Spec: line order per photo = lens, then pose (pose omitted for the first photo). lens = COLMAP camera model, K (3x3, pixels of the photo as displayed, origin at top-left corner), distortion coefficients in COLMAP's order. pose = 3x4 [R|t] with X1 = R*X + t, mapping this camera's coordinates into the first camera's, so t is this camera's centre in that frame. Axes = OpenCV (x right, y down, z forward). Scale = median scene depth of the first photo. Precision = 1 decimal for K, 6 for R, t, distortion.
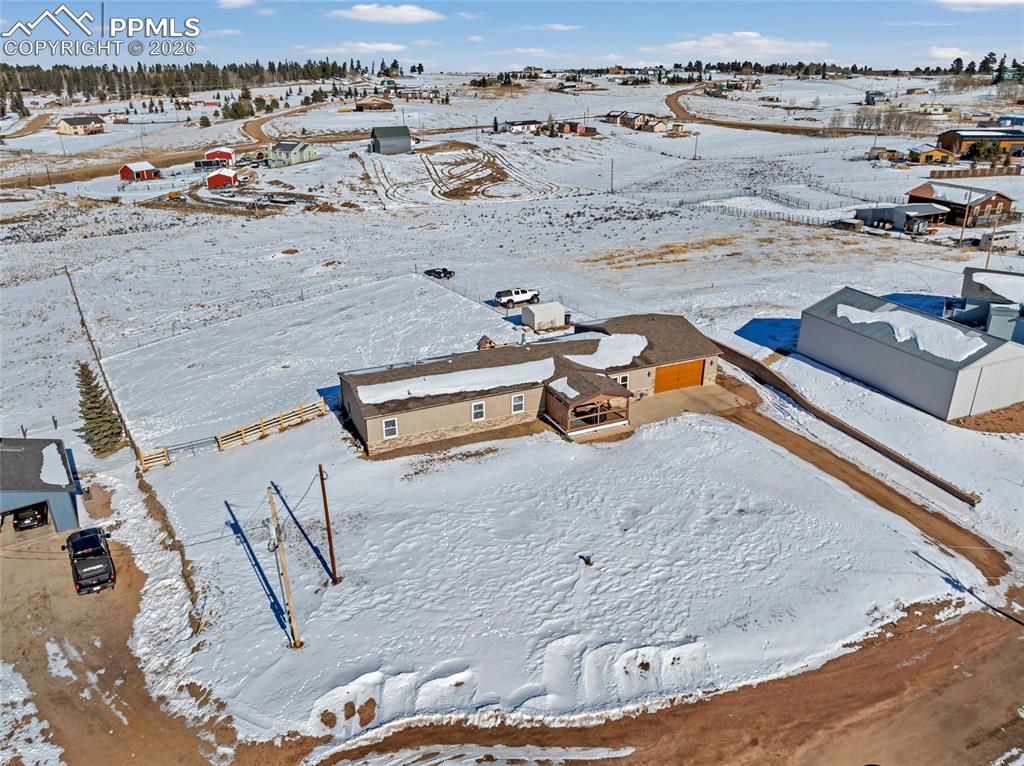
lens RADIAL K [[726.5, 0, 509.2], [0, 726.5, 375.3], [0, 0, 1]] dist [-0.044129, 0.006071]
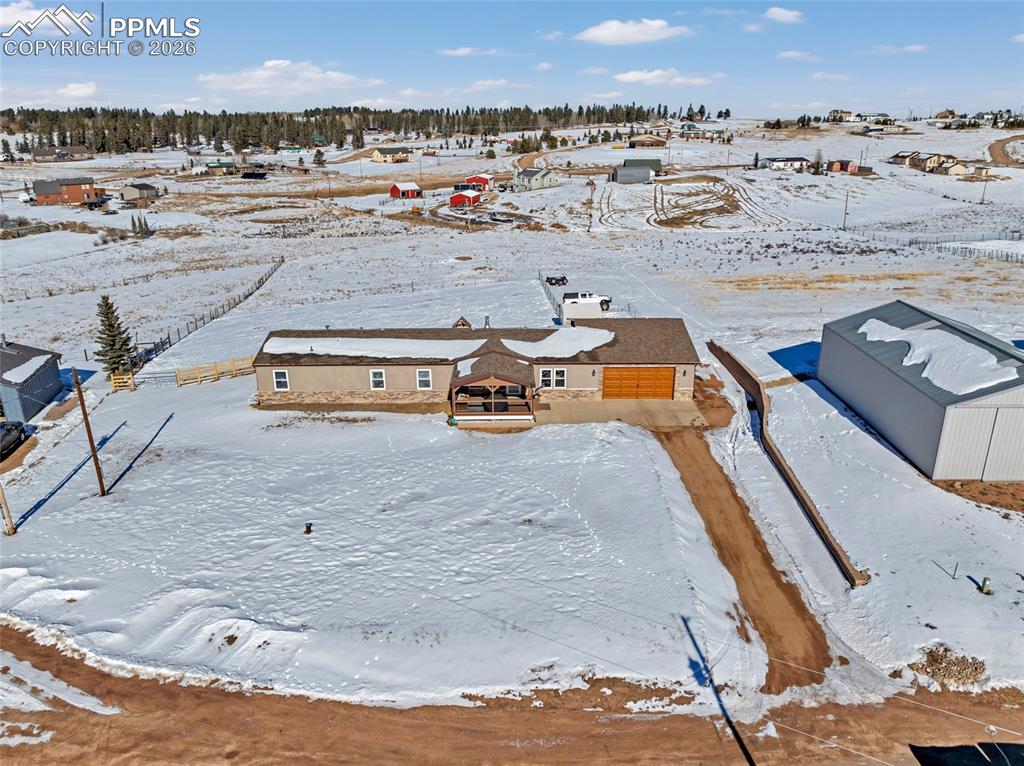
lens RADIAL K [[726.5, 0, 507.7], [0, 726.5, 377.0], [0, 0, 1]] dist [-0.044129, 0.006071]
pose [[0.913312, 0.130968, -0.385628, 0.408181], [-0.153714, 0.987701, -0.028606, 0.040624], [0.377138, 0.085403, 0.922211, 0.173524]]
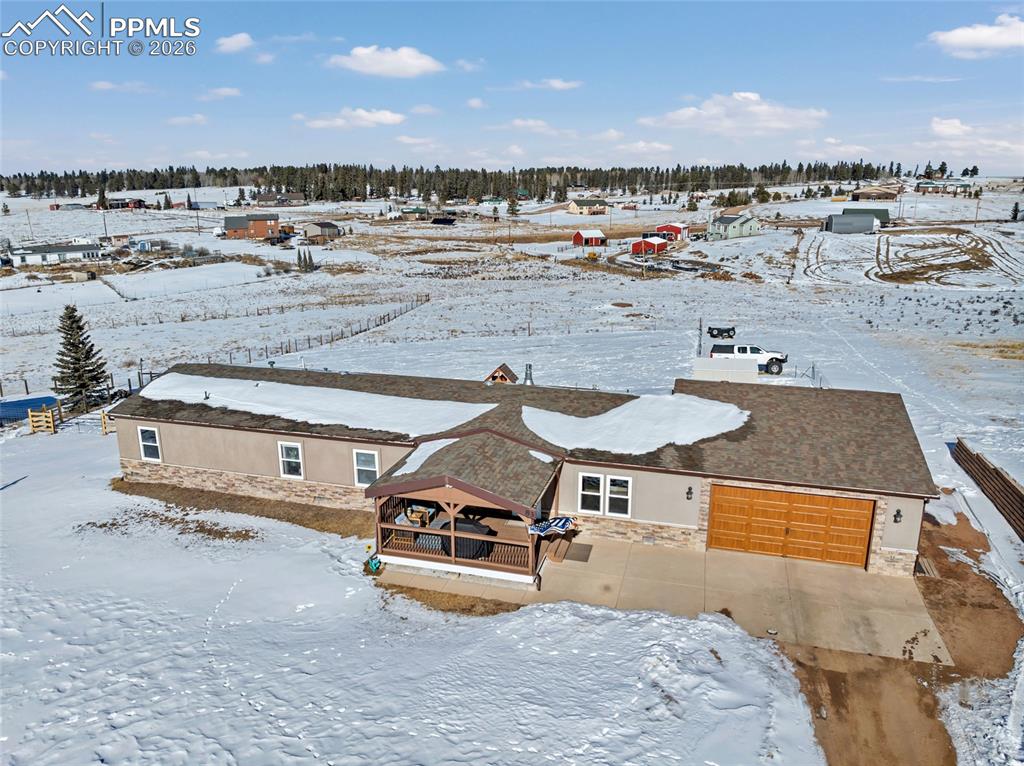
lens RADIAL K [[726.5, 0, 507.1], [0, 726.5, 373.2], [0, 0, 1]] dist [-0.044129, 0.006071]
pose [[0.762720, 0.157182, -0.627337, 0.340475], [-0.246405, 0.967479, -0.057175, -0.017287], [0.597948, 0.198188, 0.776646, 0.585429]]
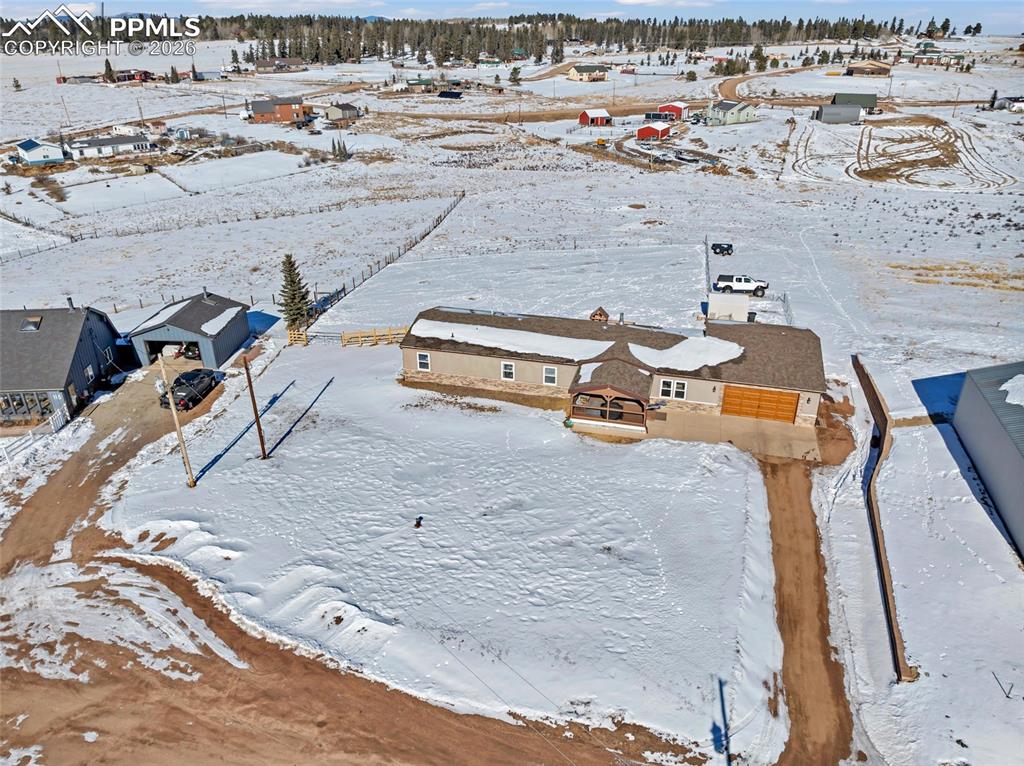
lens RADIAL K [[726.5, 0, 514.5], [0, 726.5, 376.0], [0, 0, 1]] dist [-0.044129, 0.006071]
pose [[0.781284, 0.273075, -0.561271, 0.461700], [-0.243829, 0.961295, 0.128291, -0.065443], [0.574580, 0.036622, 0.817628, 0.156227]]
